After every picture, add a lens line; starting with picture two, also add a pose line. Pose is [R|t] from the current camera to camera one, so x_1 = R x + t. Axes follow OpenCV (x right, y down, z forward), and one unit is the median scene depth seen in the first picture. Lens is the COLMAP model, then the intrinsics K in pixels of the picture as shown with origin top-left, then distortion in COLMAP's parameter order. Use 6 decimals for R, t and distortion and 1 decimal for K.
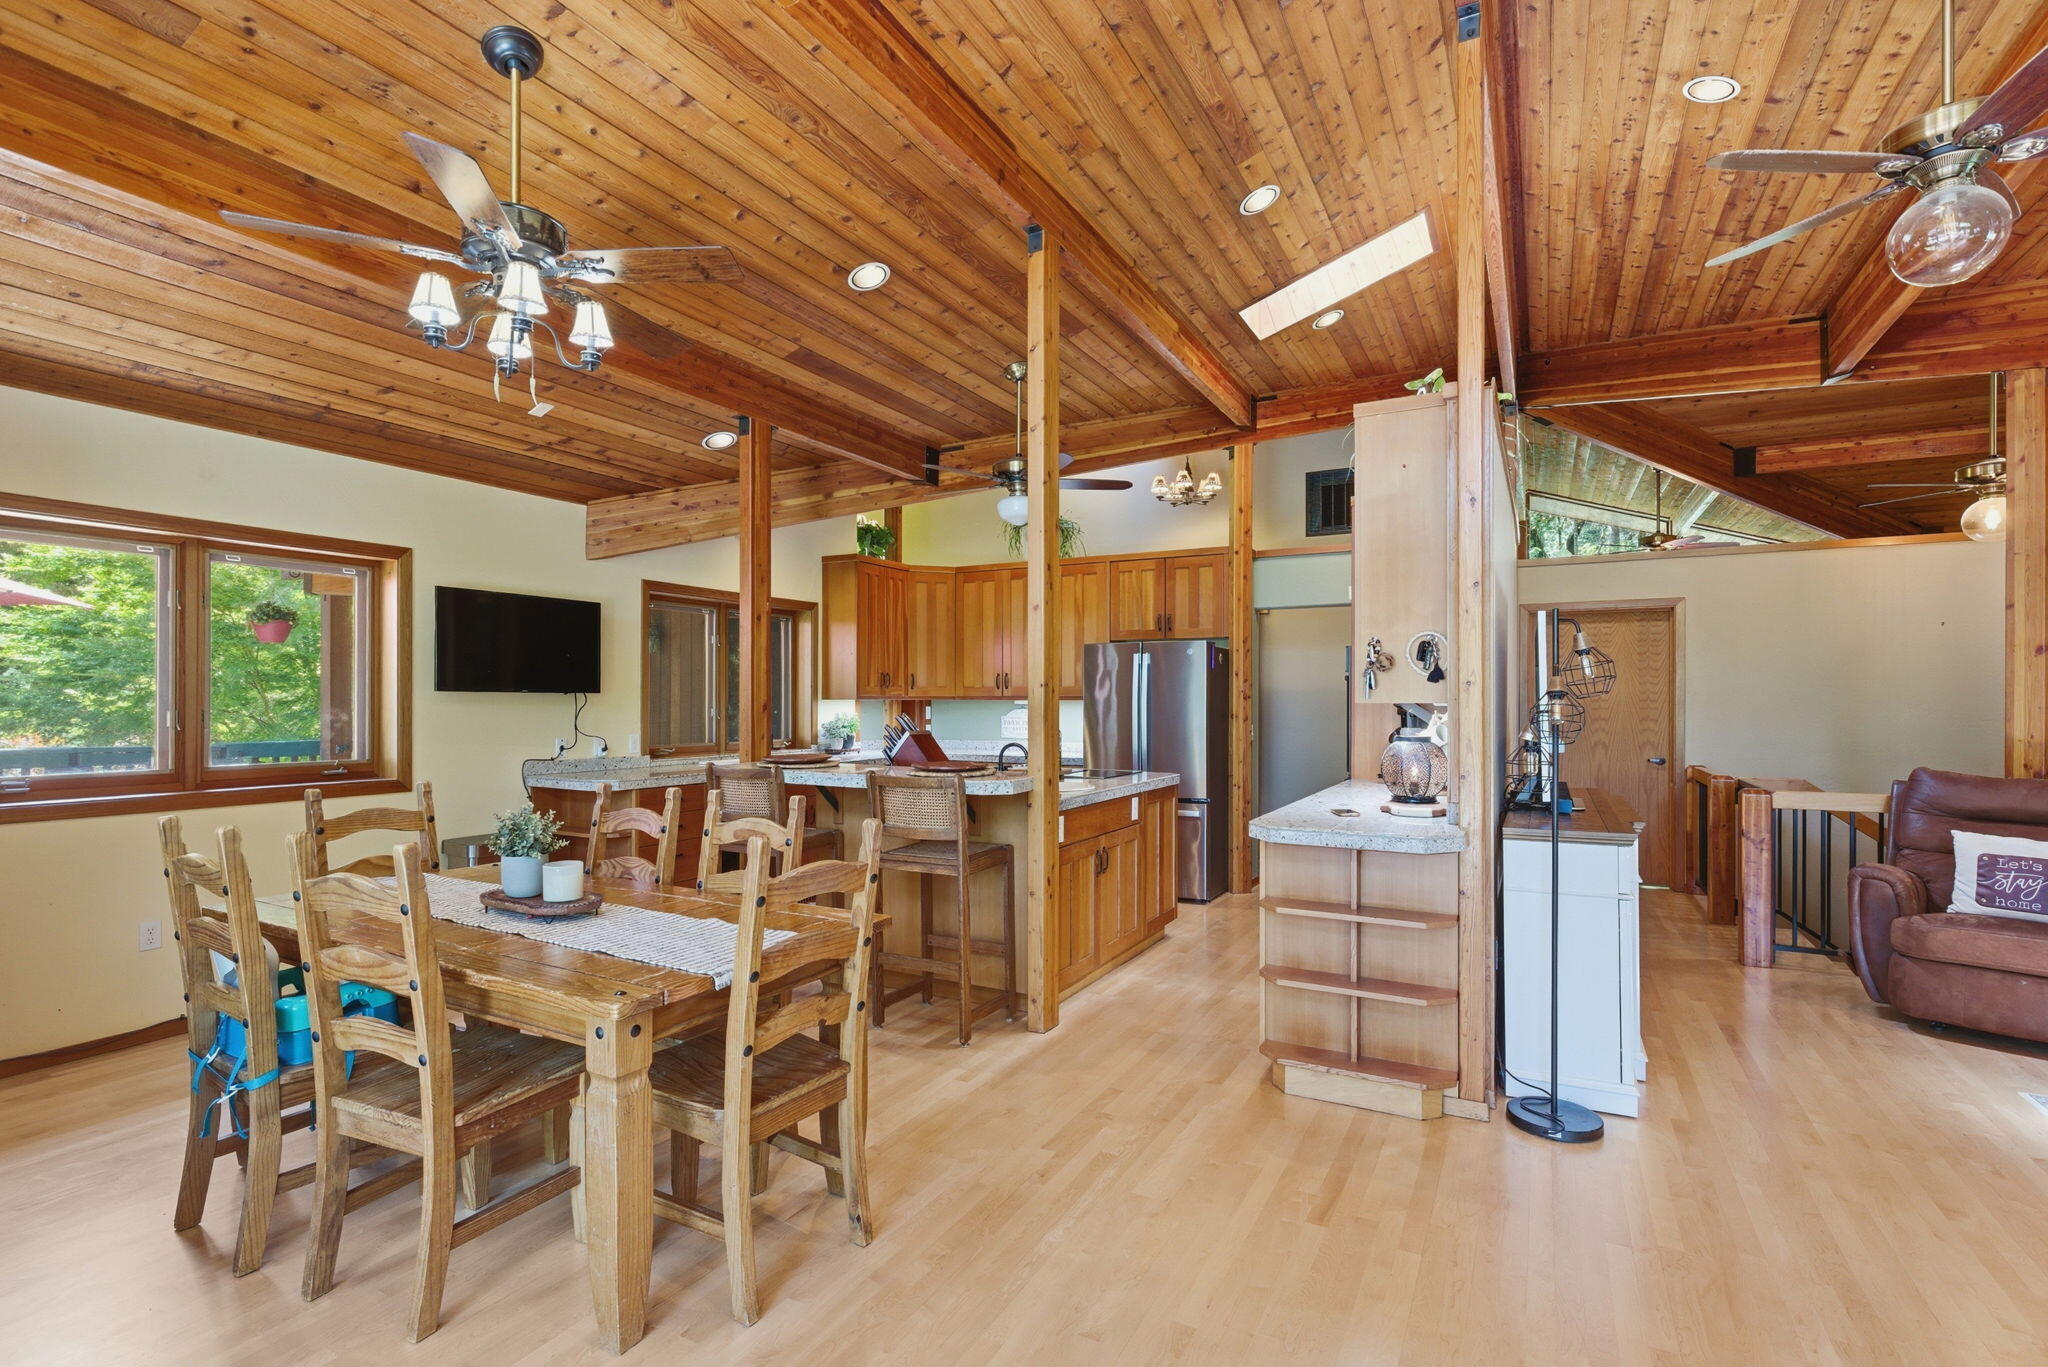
lens RADIAL K [[925.6, 0, 1019.6], [0, 925.6, 678.5], [0, 0, 1]] dist [-0.001009, -0.000342]
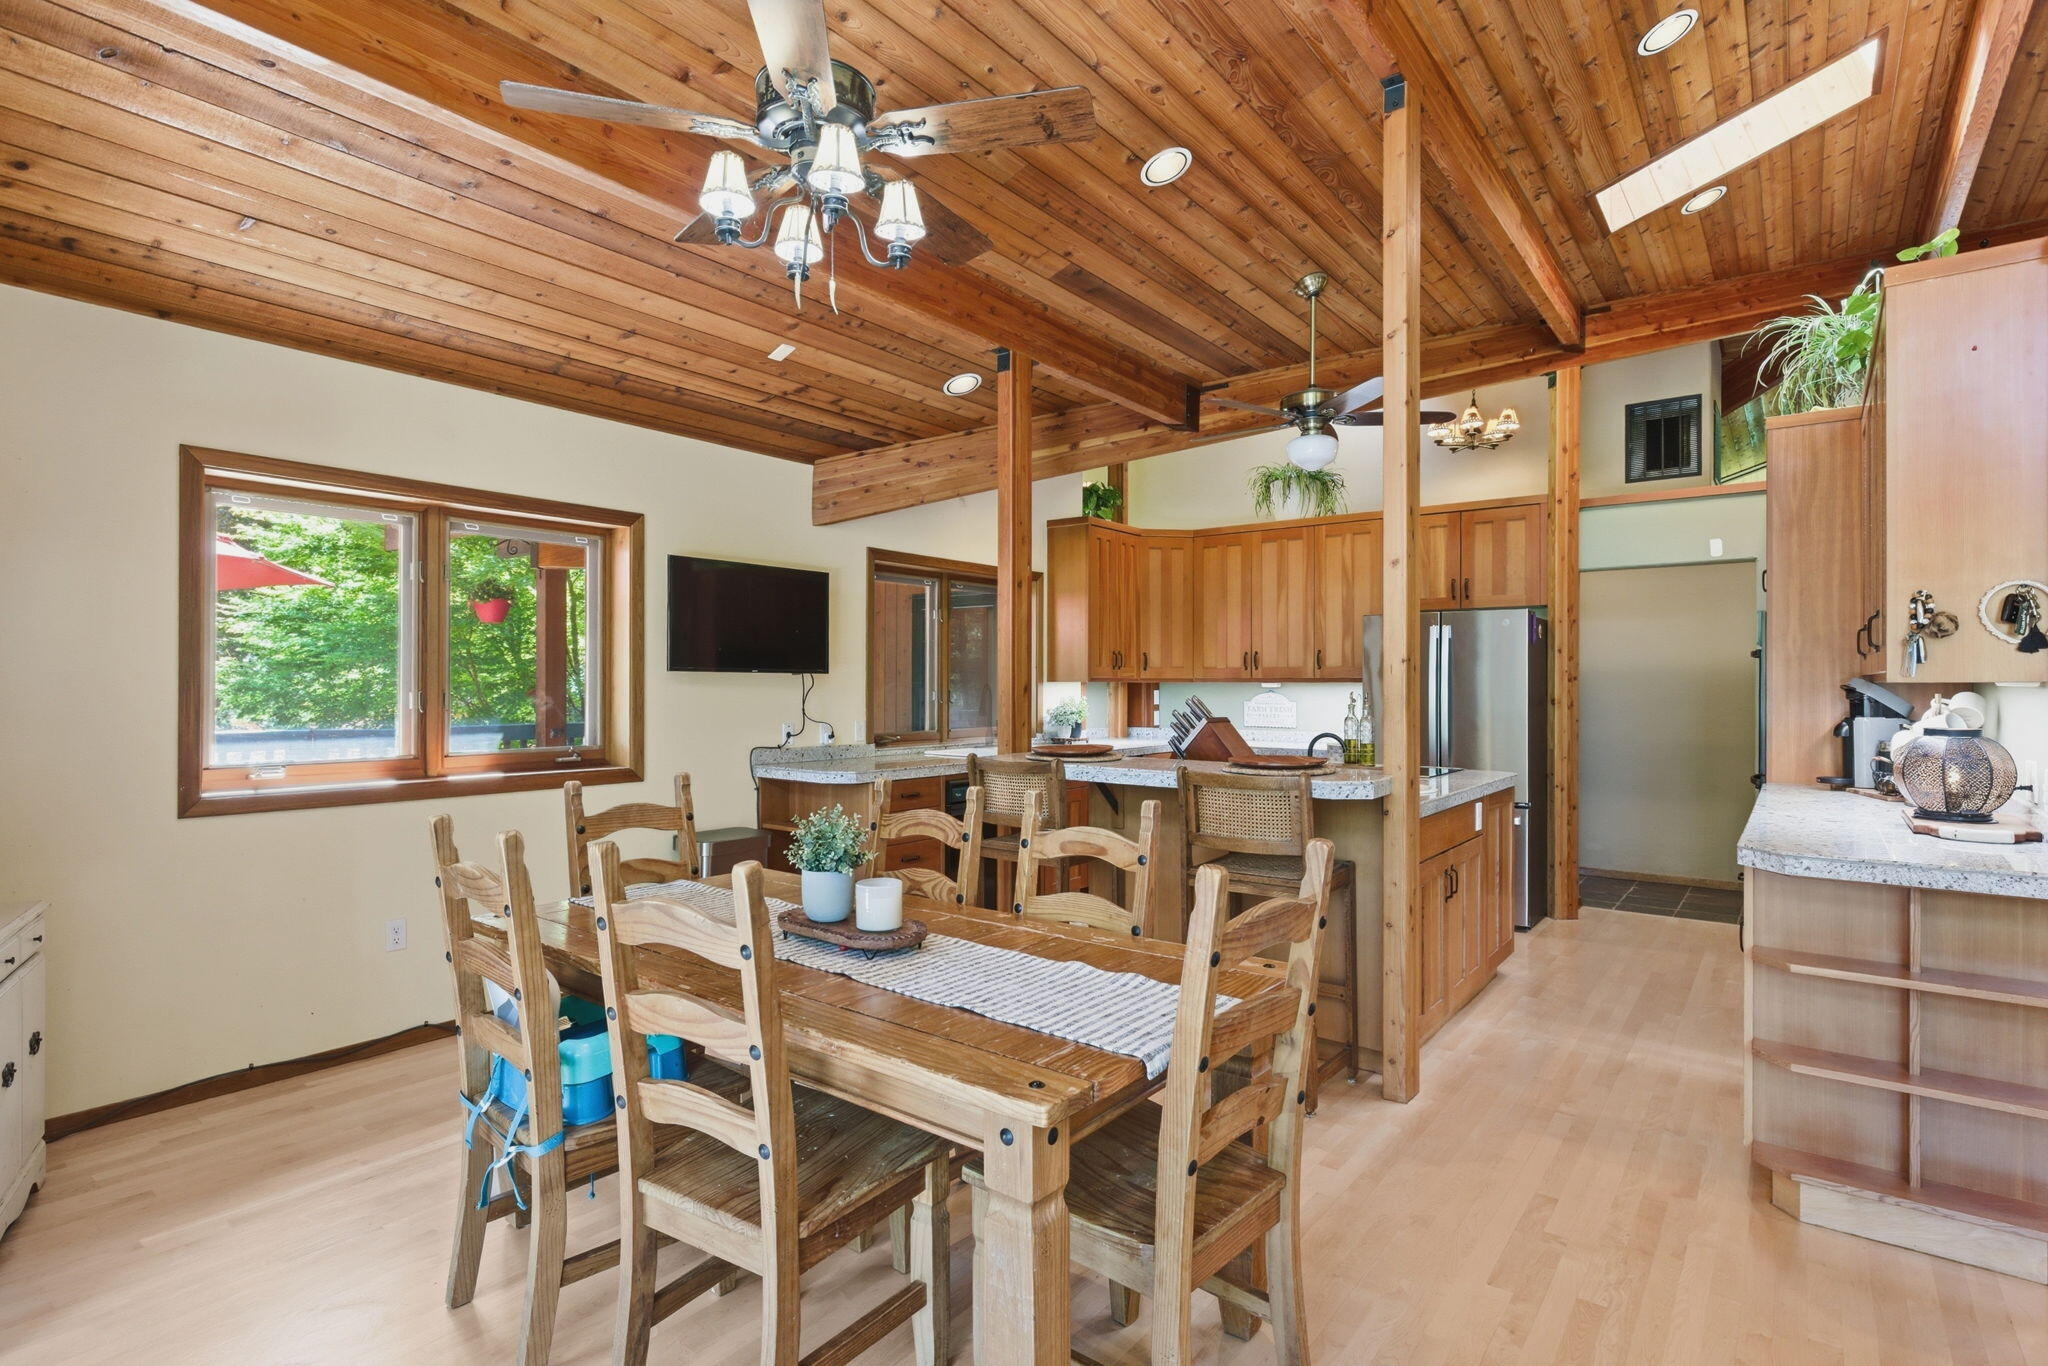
lens RADIAL K [[971.0, 0, 1019.6], [0, 971.0, 659.6], [0, 0, 1]] dist [-0.002540, -0.000524]
pose [[0.988086, -0.003877, -0.153856, -0.168158], [0.003321, 0.999987, -0.003868, 0.008504], [0.153869, 0.003311, 0.988086, 0.132630]]
